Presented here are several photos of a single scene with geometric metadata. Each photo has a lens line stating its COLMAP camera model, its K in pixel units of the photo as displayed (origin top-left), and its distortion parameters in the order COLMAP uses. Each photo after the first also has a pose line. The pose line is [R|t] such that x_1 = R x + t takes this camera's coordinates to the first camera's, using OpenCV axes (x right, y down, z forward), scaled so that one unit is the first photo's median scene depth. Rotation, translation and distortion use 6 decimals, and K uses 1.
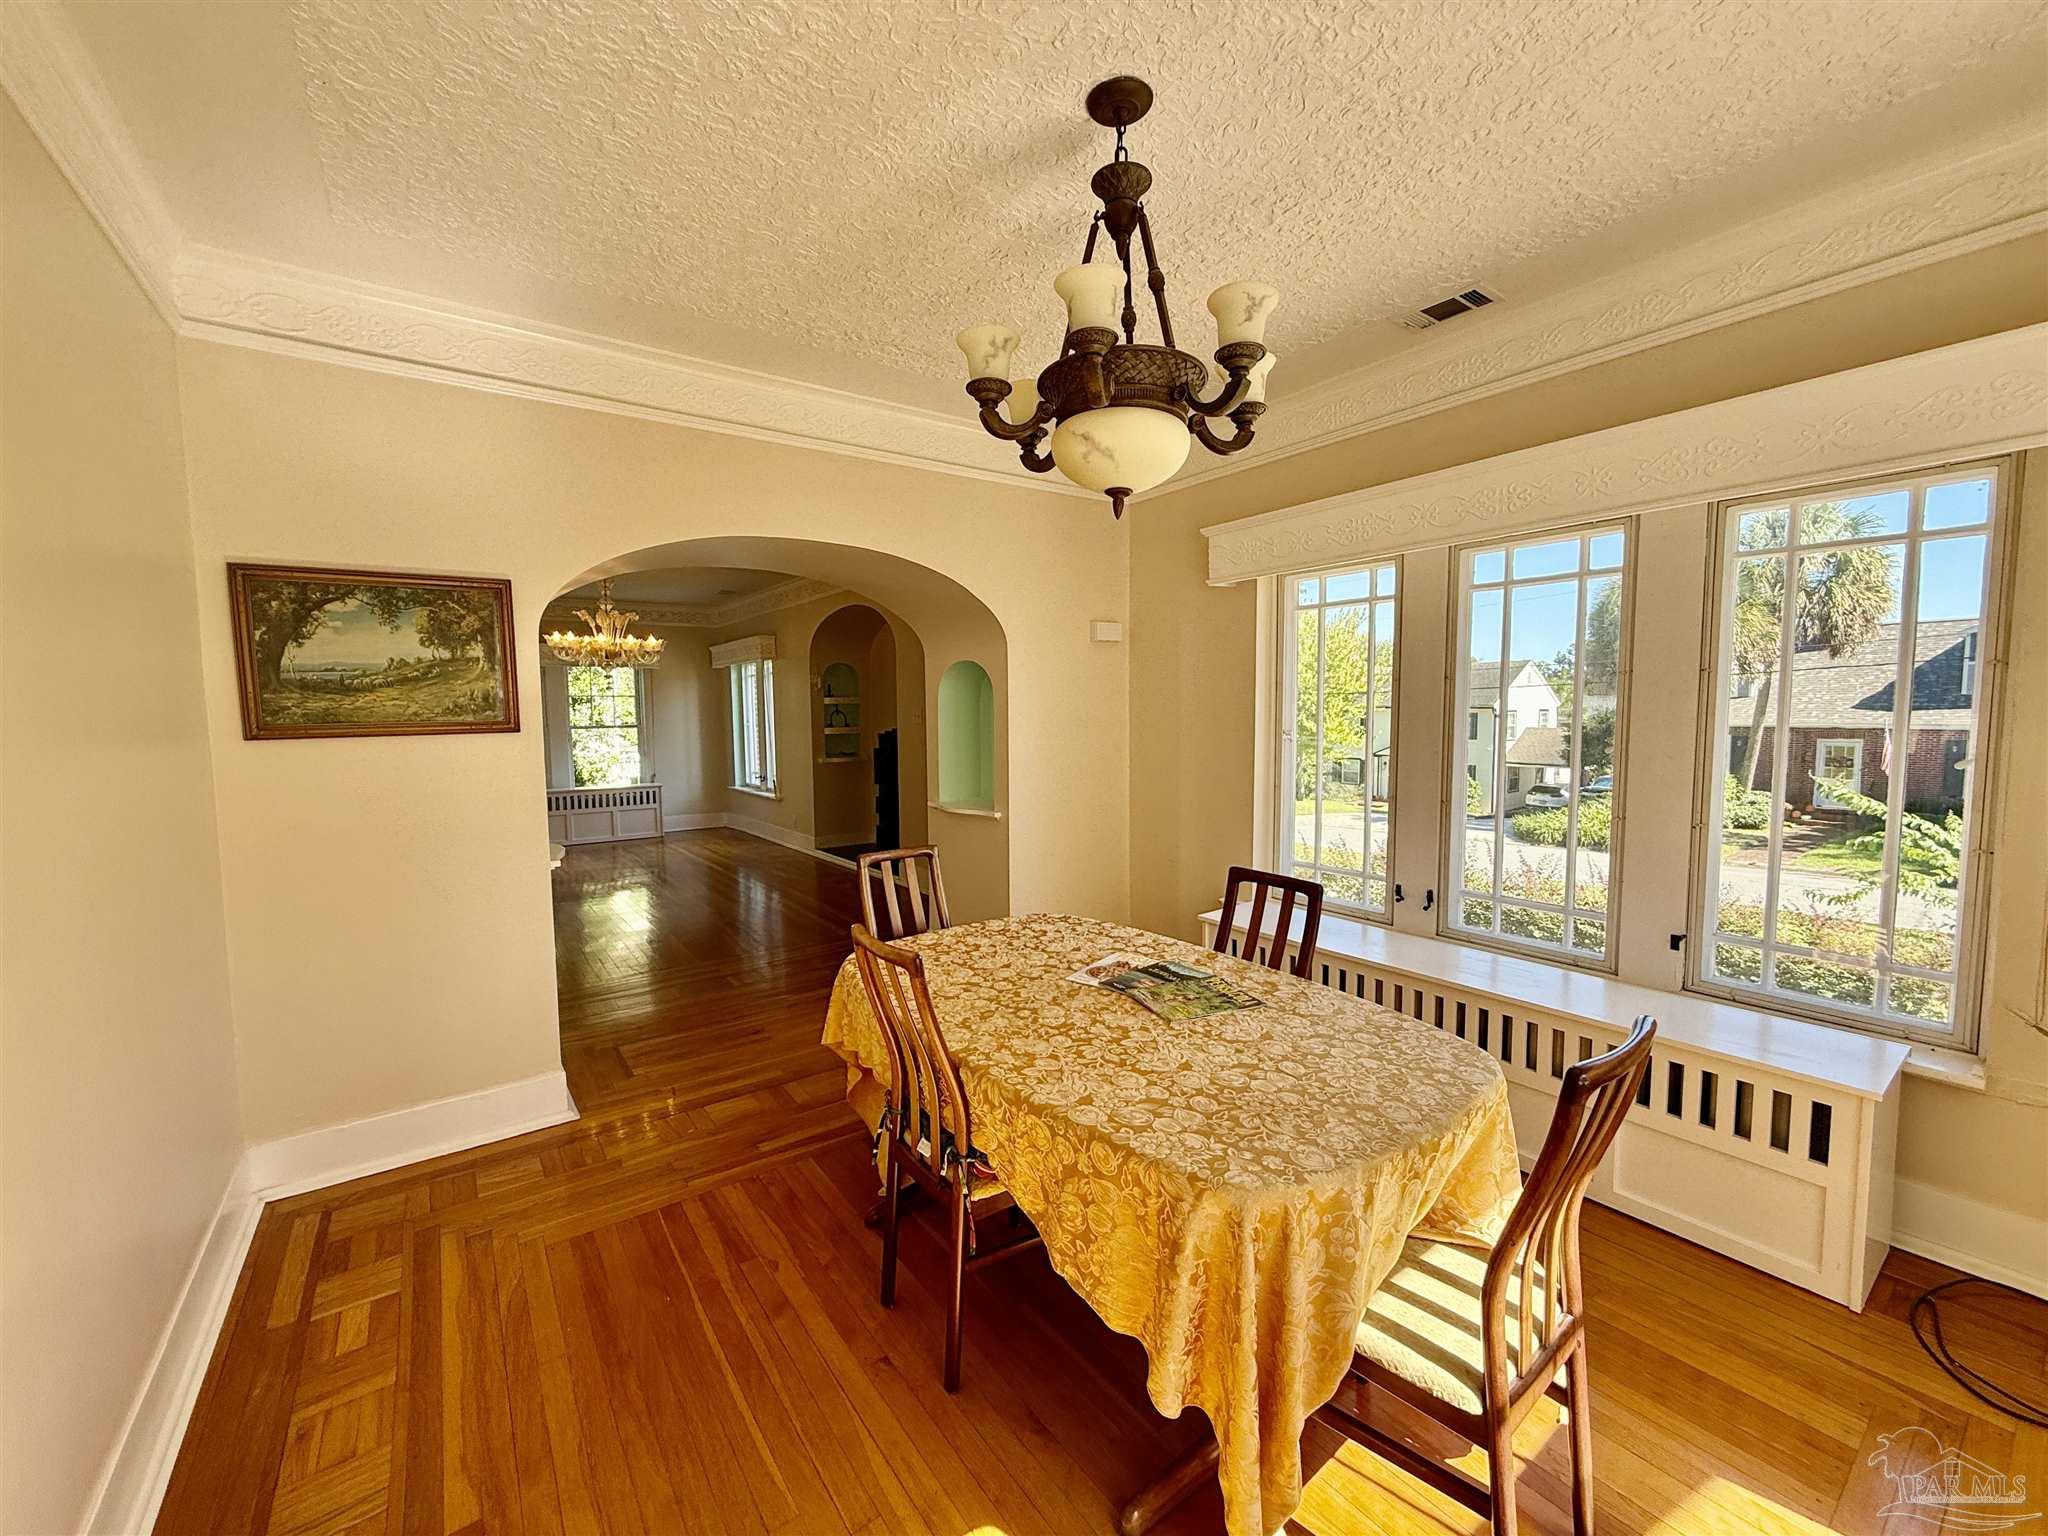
lens RADIAL K [[817.2, 0, 1021.0], [0, 817.2, 772.7], [0, 0, 1]] dist [-0.000087, 0.000050]
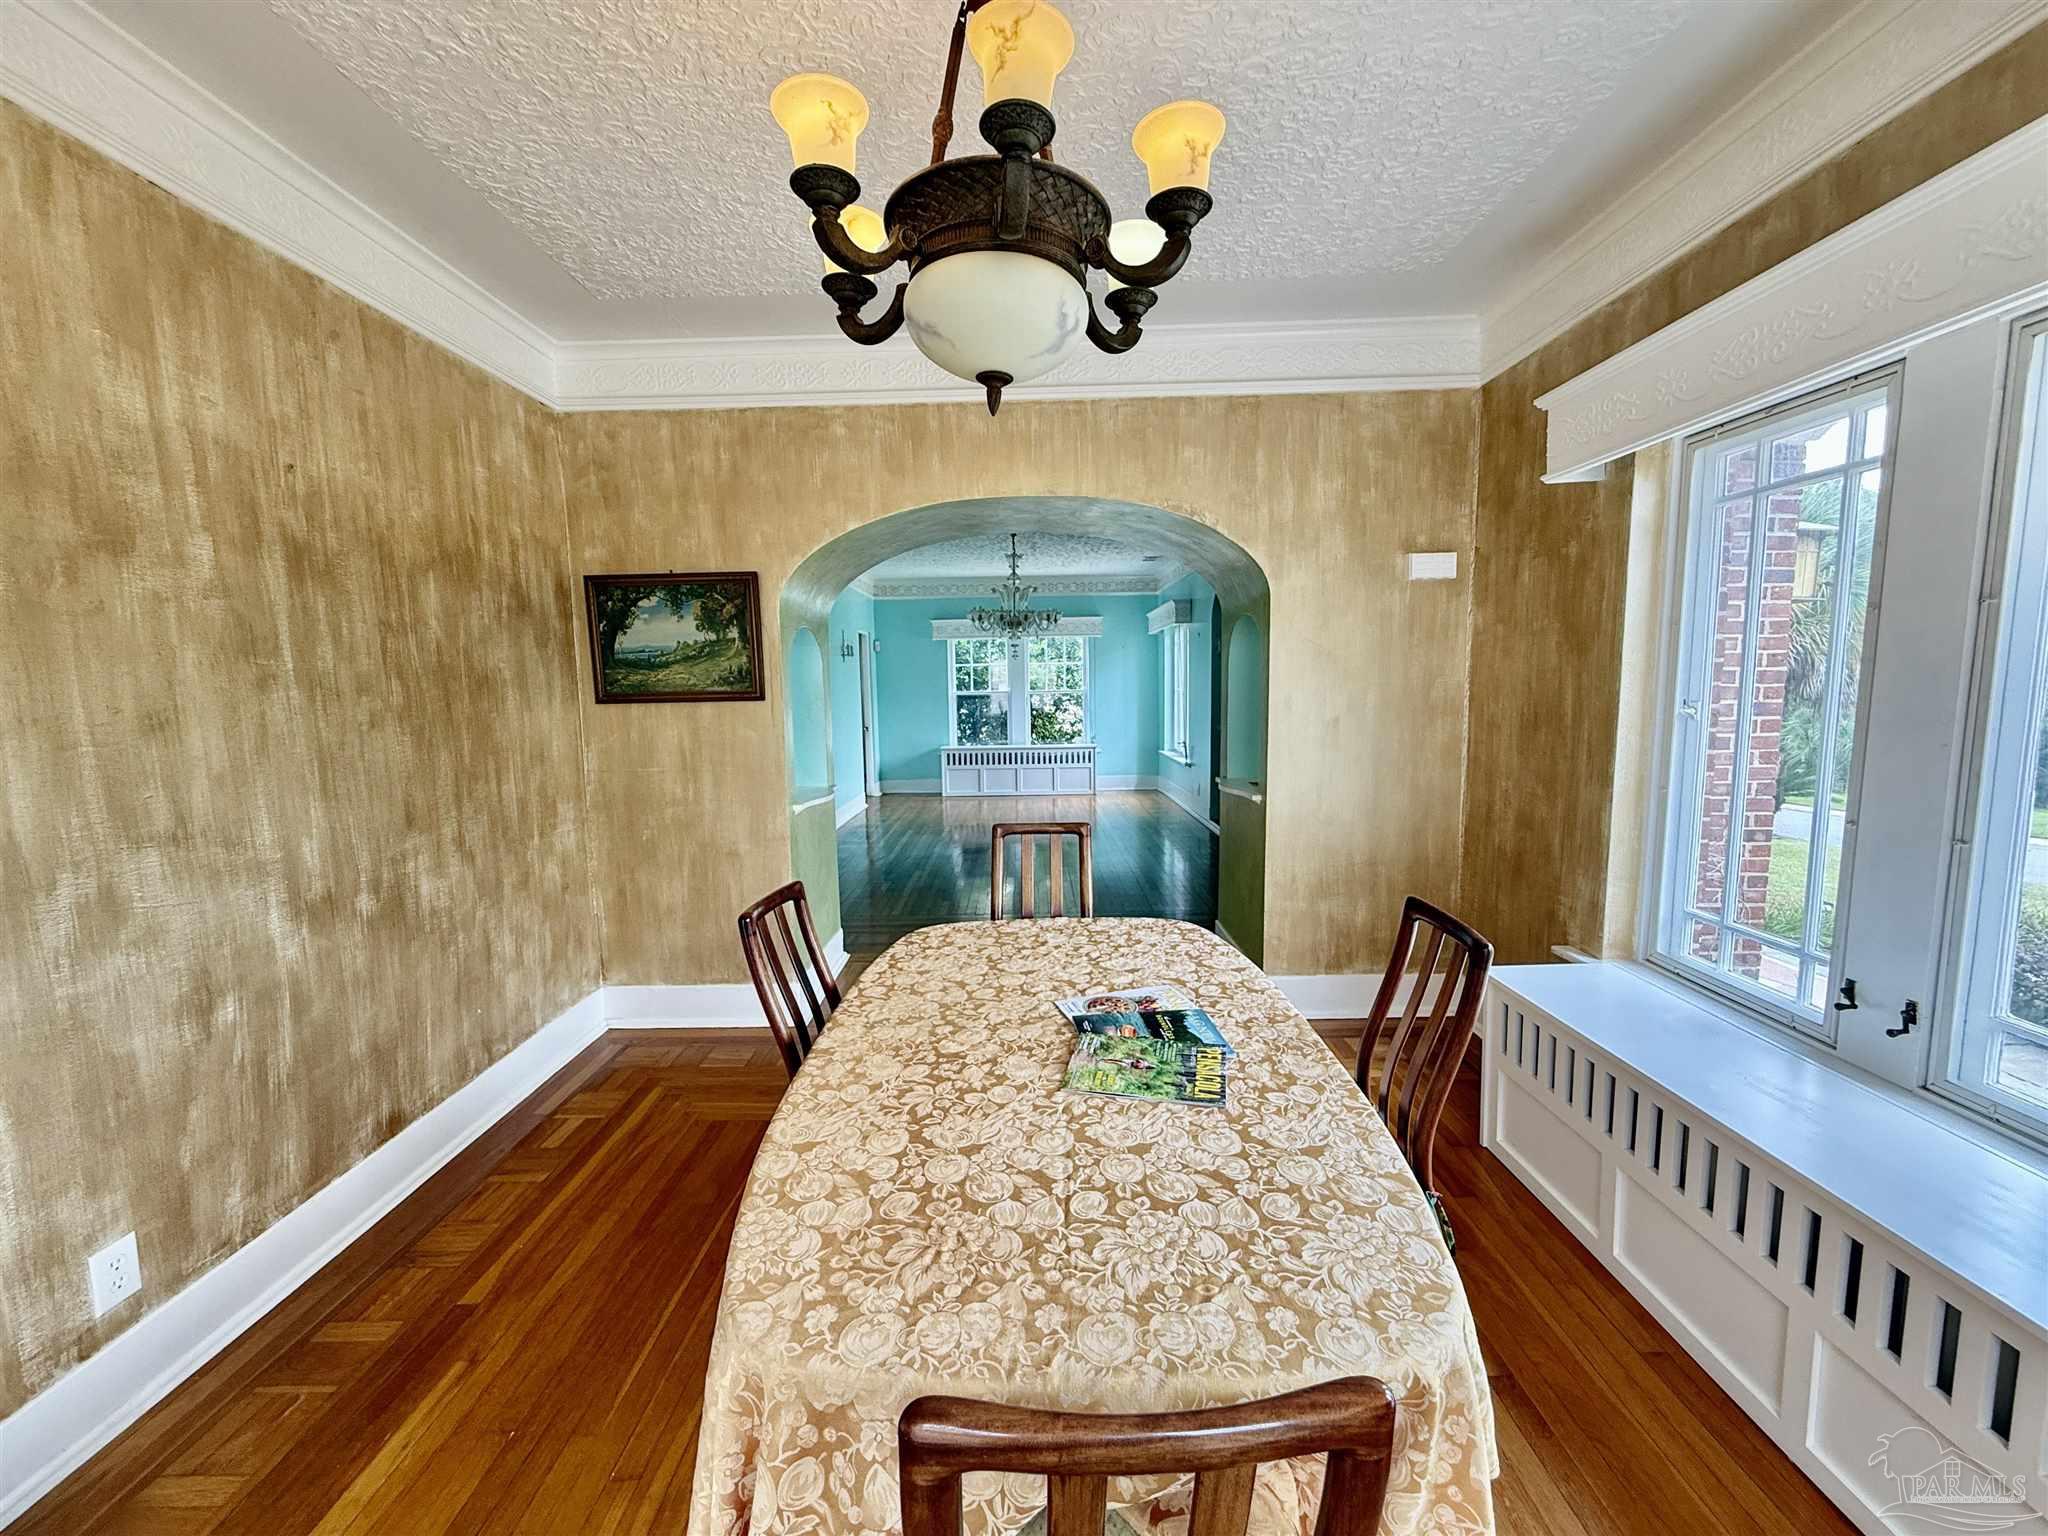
lens RADIAL K [[793.2, 0, 1024.4], [0, 793.2, 804.5], [0, 0, 1]] dist [0.023695, -0.000205]
pose [[0.807948, 0.085340, -0.583042, 0.453876], [-0.034449, 0.994605, 0.097843, -0.027276], [0.588246, -0.058967, 0.806529, 0.308694]]
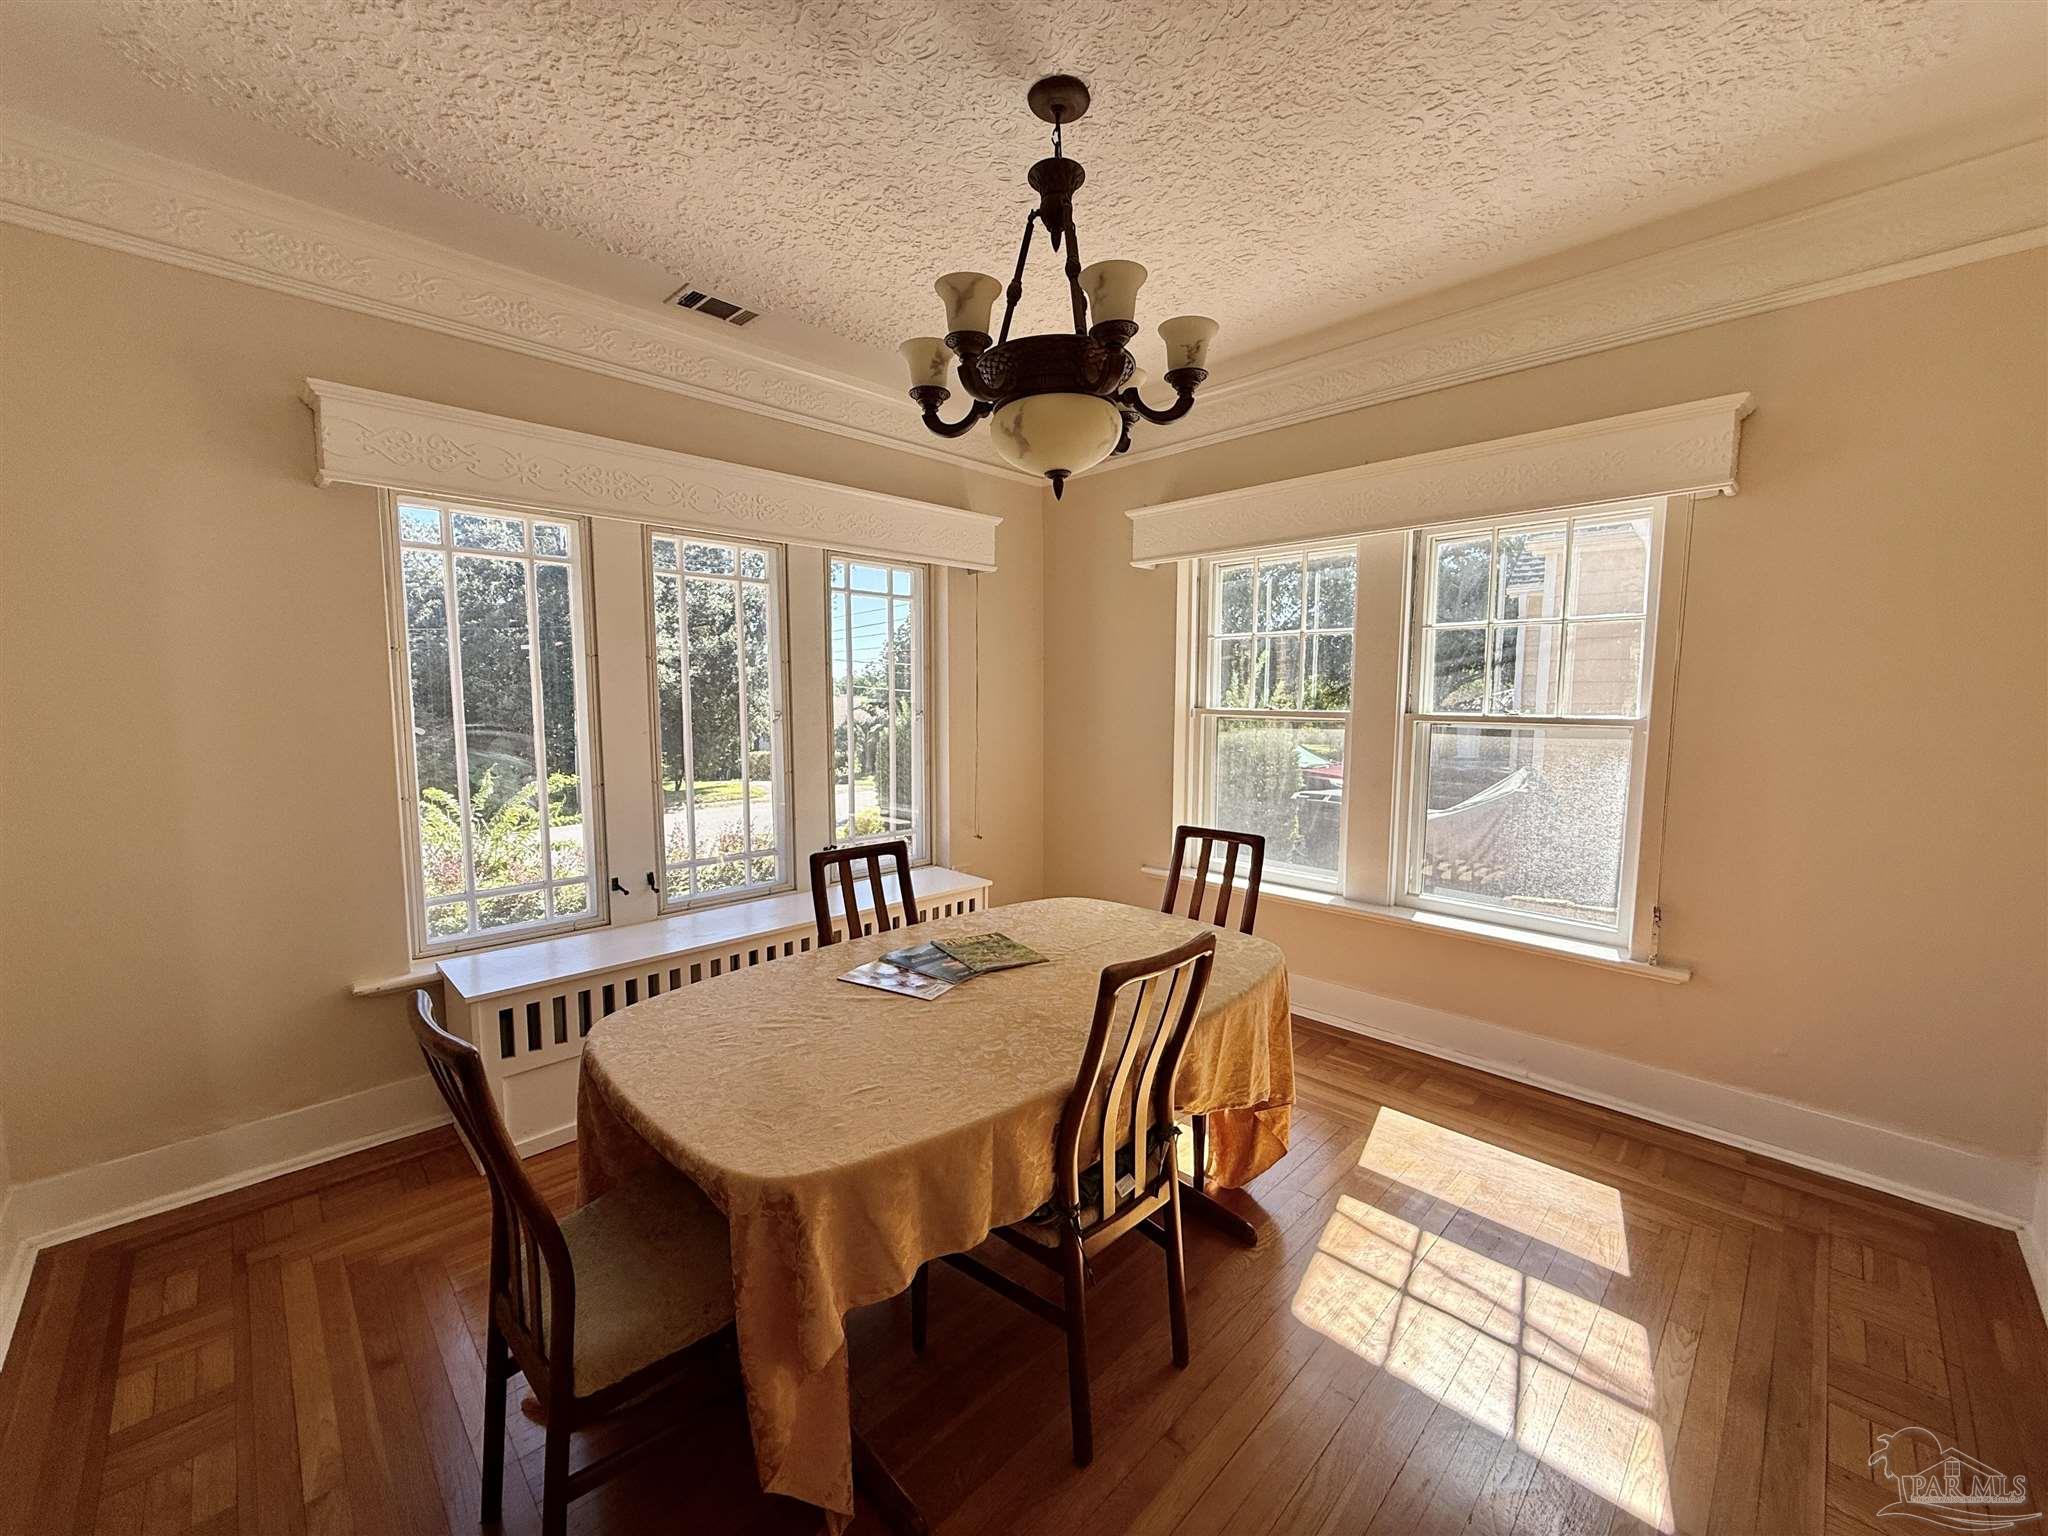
lens RADIAL K [[817.2, 0, 1021.0], [0, 817.2, 772.7], [0, 0, 1]] dist [-0.000087, 0.000050]
pose [[-0.150010, -0.085269, 0.985001, -0.722099], [0.074830, 0.992437, 0.097309, -0.051927], [-0.985849, 0.088305, -0.142495, 0.940223]]
